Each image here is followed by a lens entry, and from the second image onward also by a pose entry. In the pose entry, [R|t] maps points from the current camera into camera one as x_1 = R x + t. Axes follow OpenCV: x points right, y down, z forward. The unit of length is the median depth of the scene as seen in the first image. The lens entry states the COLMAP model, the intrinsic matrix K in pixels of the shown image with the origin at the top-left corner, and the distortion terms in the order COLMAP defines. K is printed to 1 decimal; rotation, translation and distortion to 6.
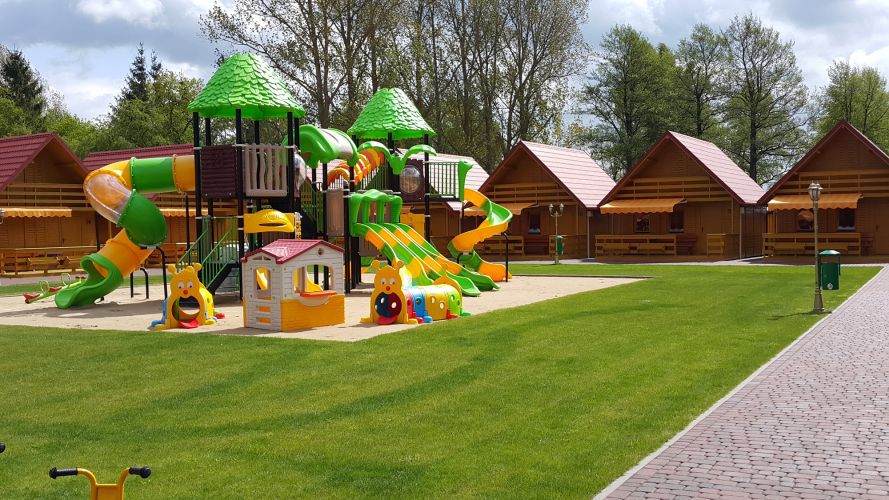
lens RADIAL K [[792.8, 0, 444.8], [0, 792.8, 267.8], [0, 0, 1]] dist [0.002108, 0.202937]
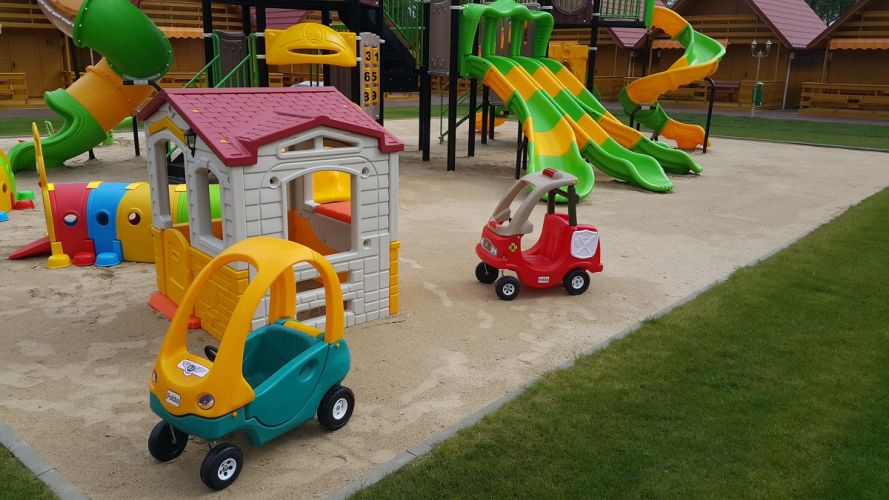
lens RADIAL K [[730.8, 0, 444.5], [0, 730.8, 250.0], [0, 0, 1]] dist [0.127004, -0.209923]
pose [[0.976249, 0.087065, -0.198387, -0.005978], [-0.046750, 0.978781, 0.199503, -0.019392], [0.211547, -0.185490, 0.959605, 0.379051]]
